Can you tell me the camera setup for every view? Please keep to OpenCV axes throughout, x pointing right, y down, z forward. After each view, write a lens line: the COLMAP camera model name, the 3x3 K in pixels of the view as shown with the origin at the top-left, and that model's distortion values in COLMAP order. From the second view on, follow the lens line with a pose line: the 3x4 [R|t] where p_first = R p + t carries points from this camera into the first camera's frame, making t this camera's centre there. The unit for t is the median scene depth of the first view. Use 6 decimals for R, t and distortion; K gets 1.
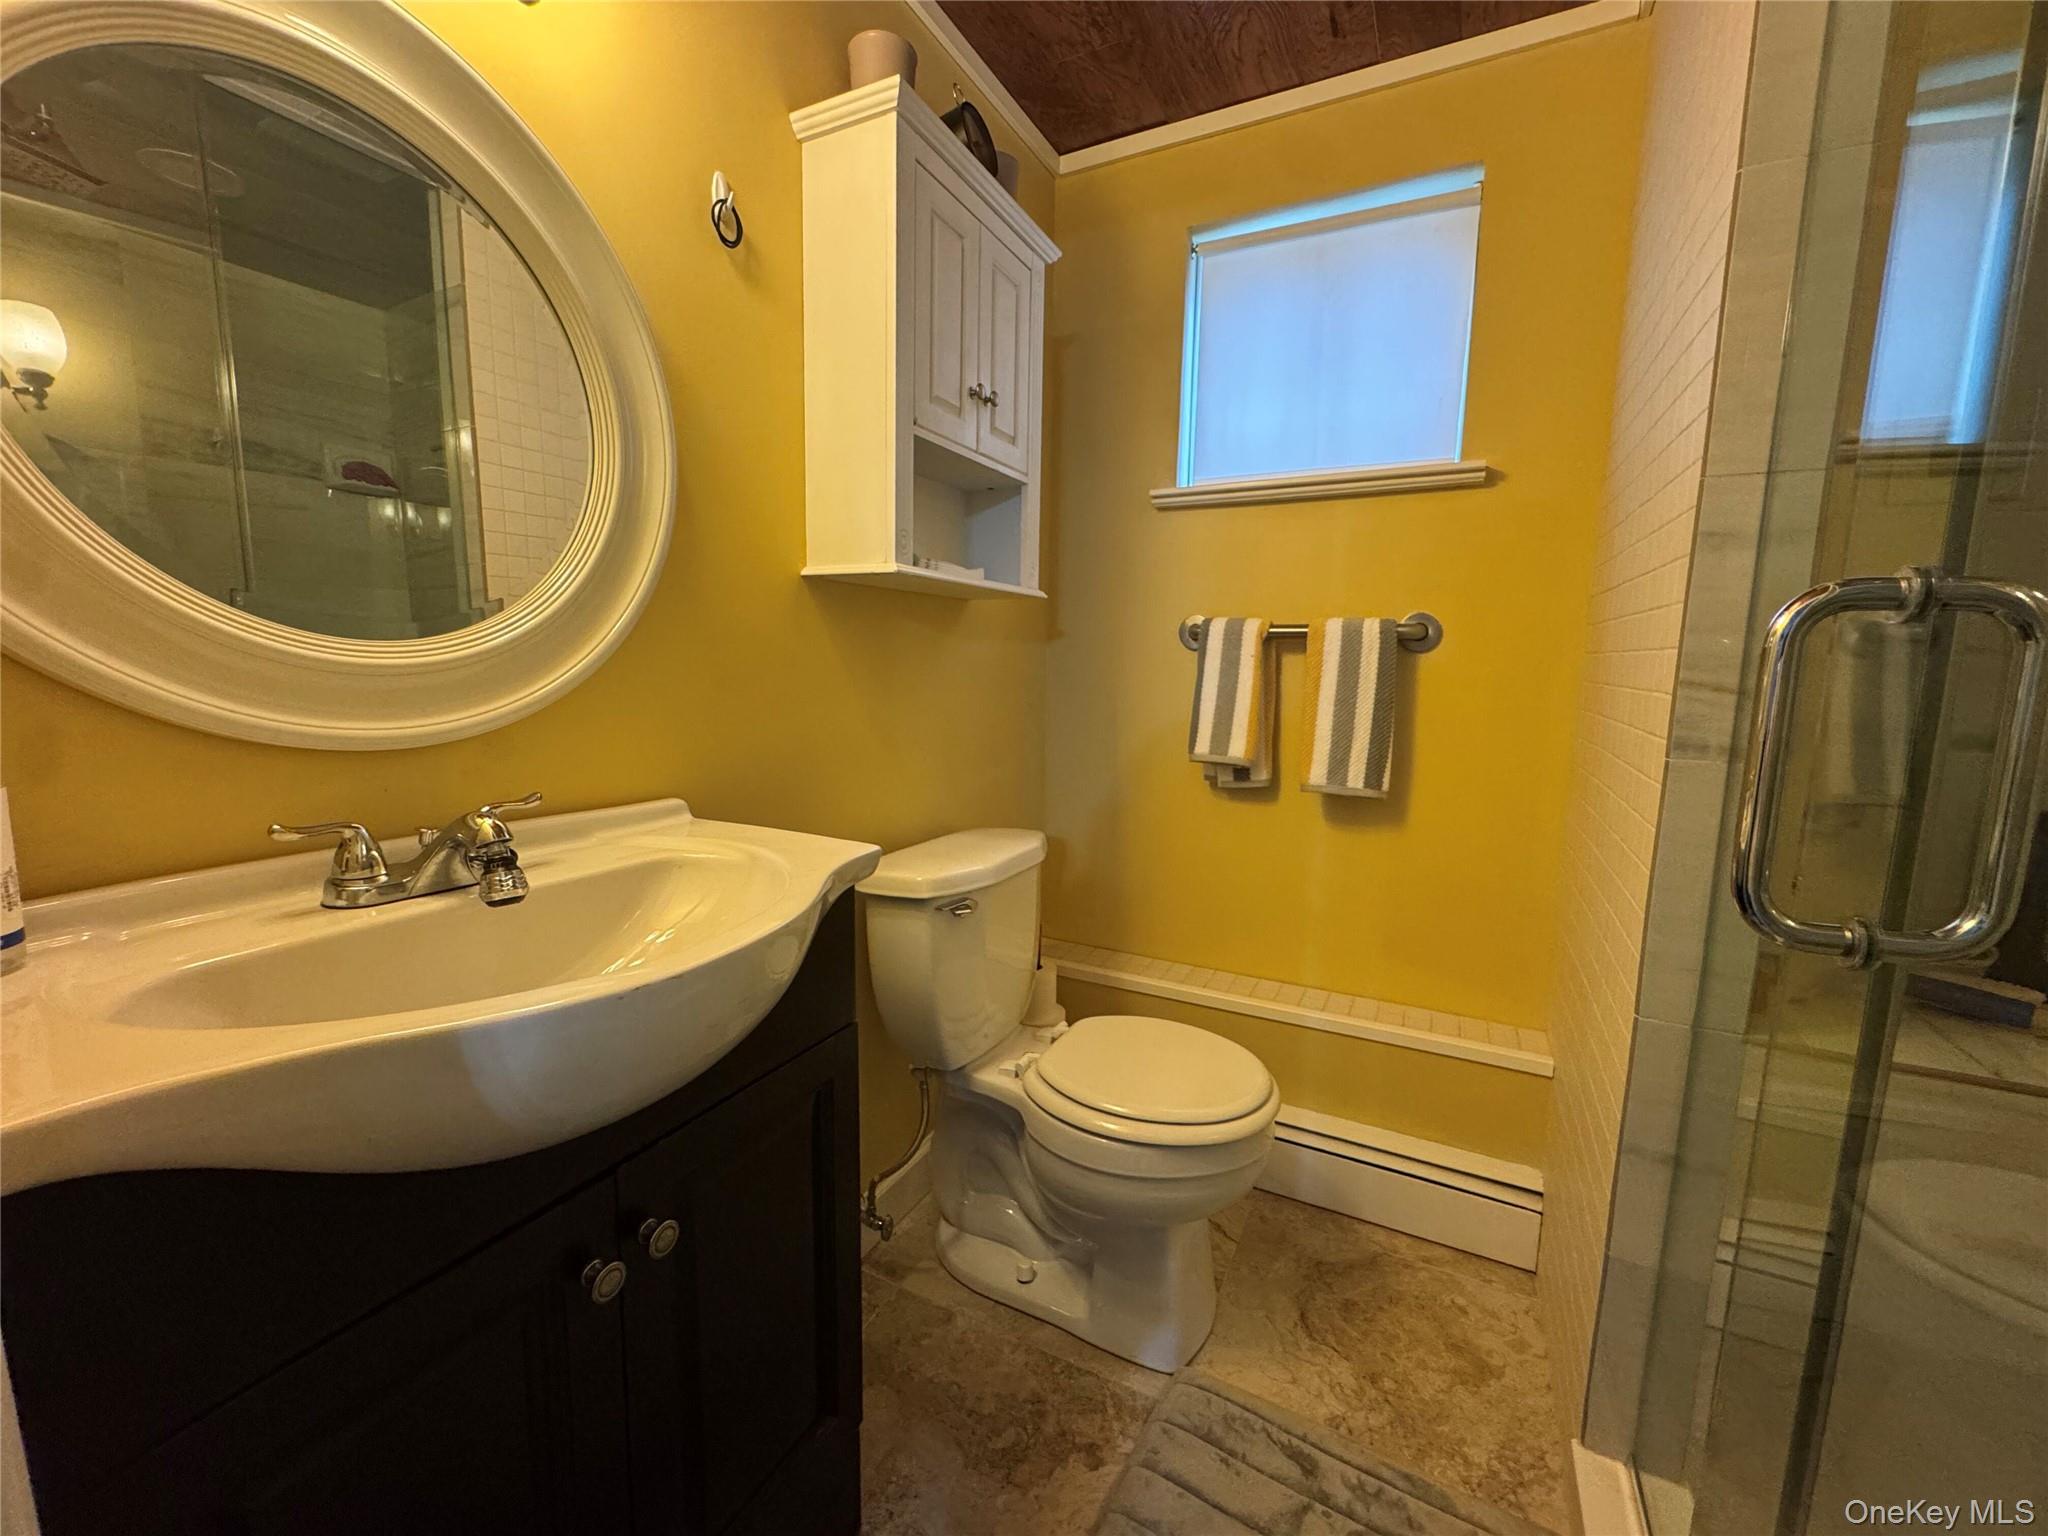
lens RADIAL K [[825.2, 0, 1019.9], [0, 825.2, 767.8], [0, 0, 1]] dist [0.000001, -0.000651]
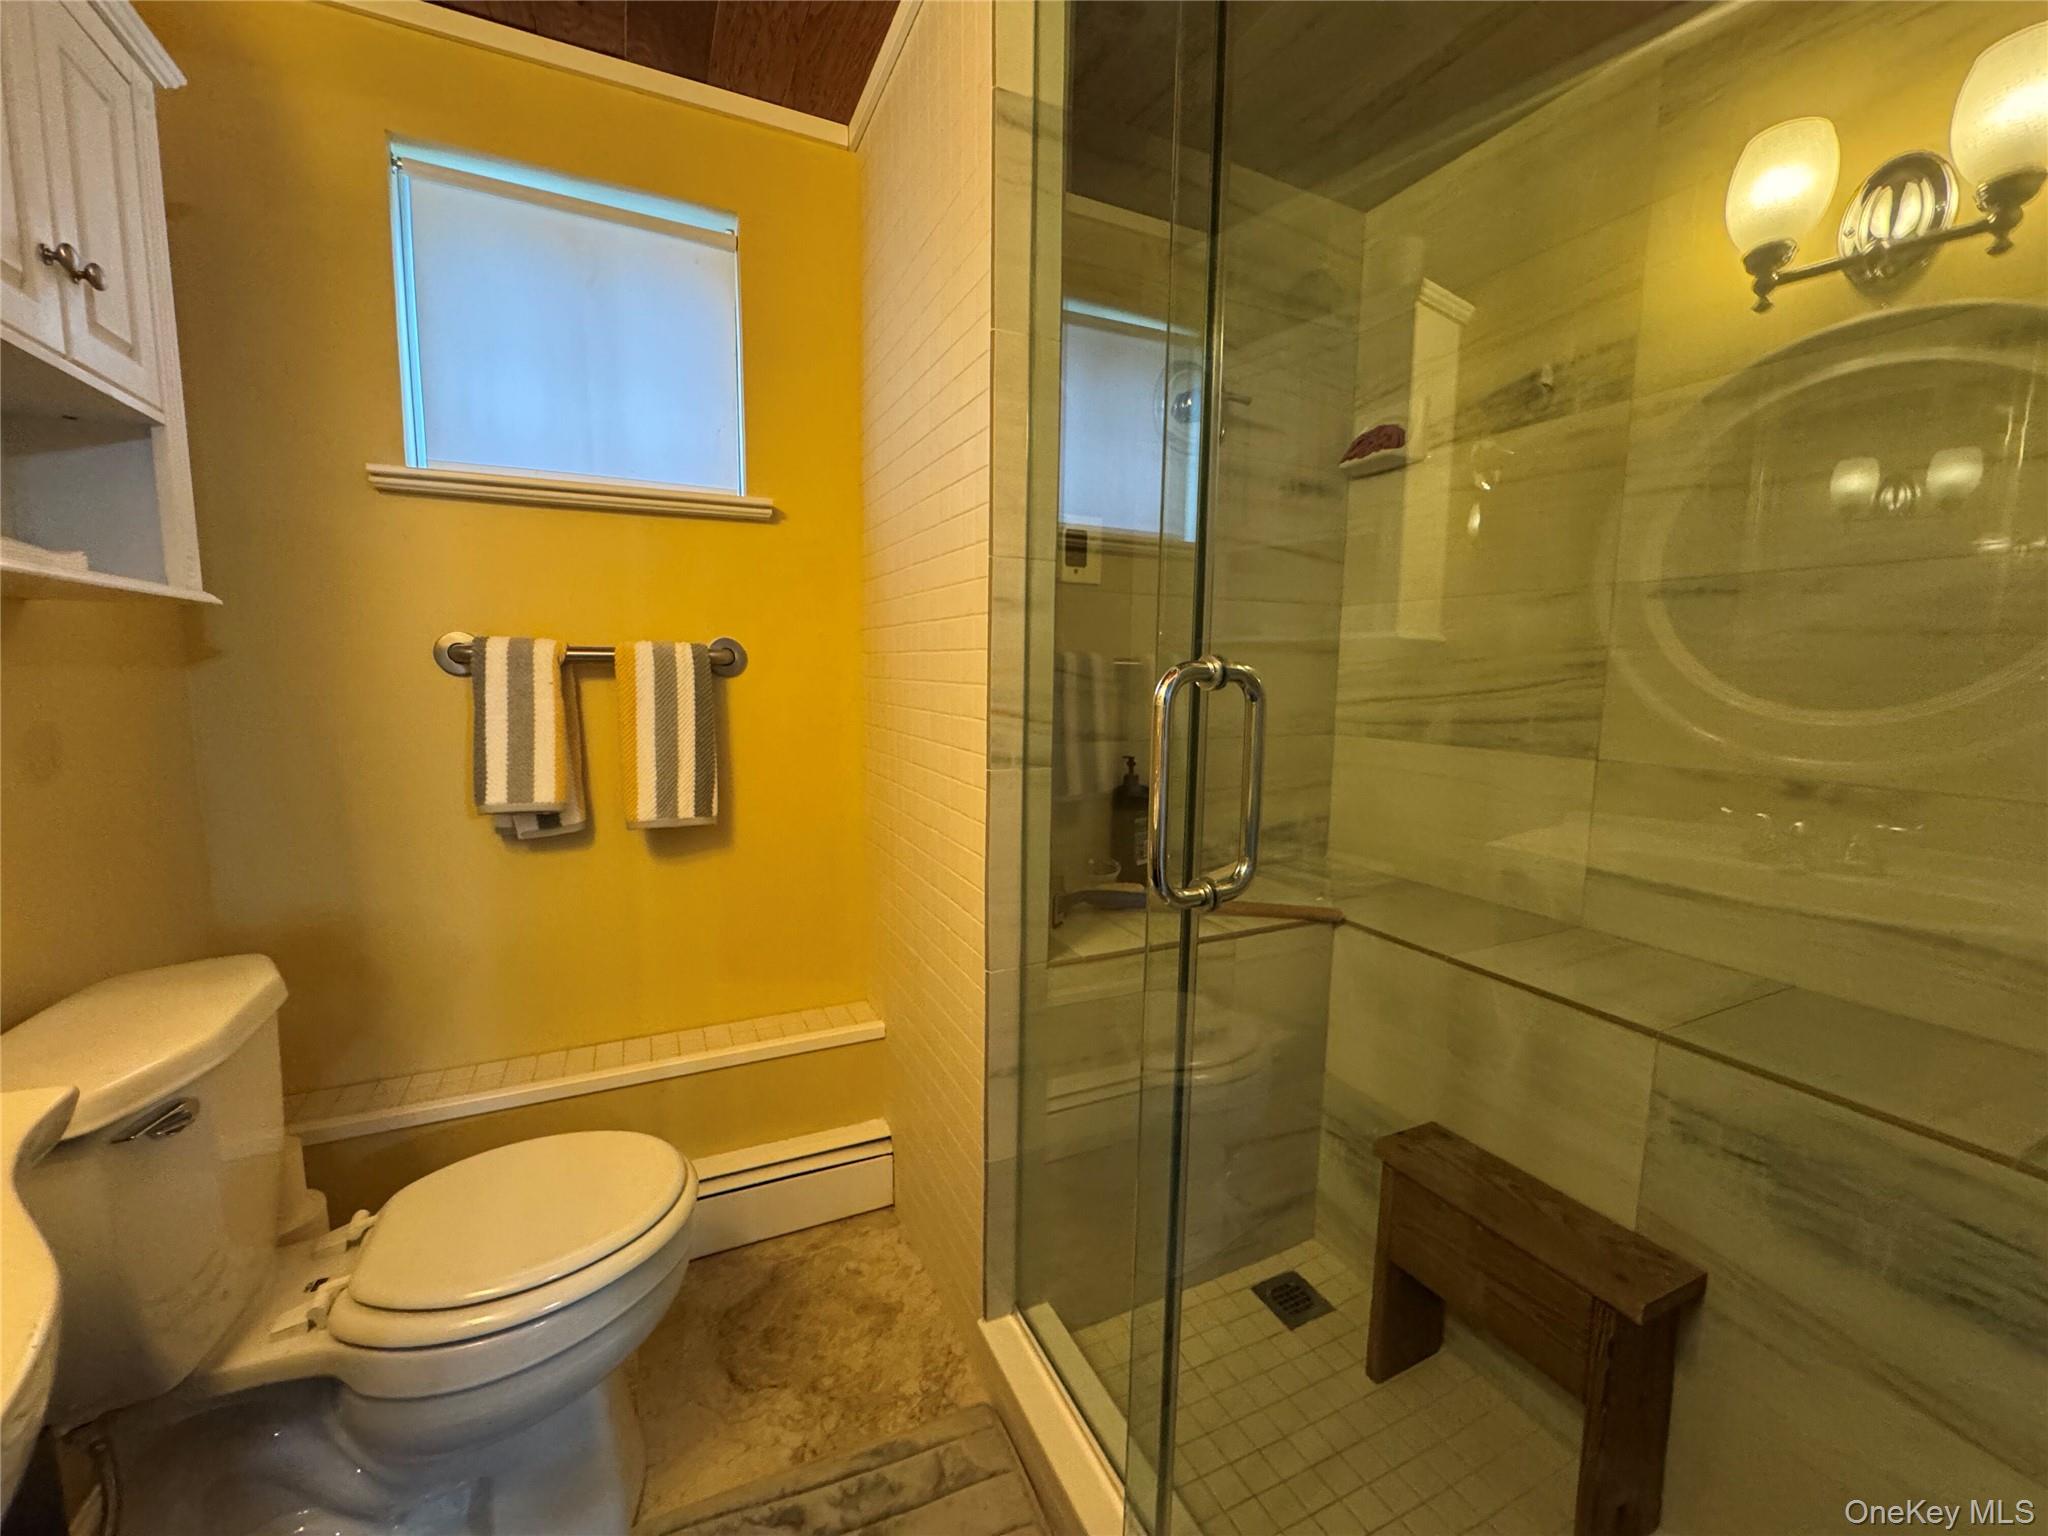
lens RADIAL K [[825.2, 0, 1021.1], [0, 825.2, 767.5], [0, 0, 1]] dist [0.000001, -0.000651]
pose [[0.601081, -0.104065, 0.792384, -0.136126], [0.104719, 0.993193, 0.051000, -0.048829], [-0.792298, 0.052322, 0.607887, 0.112543]]
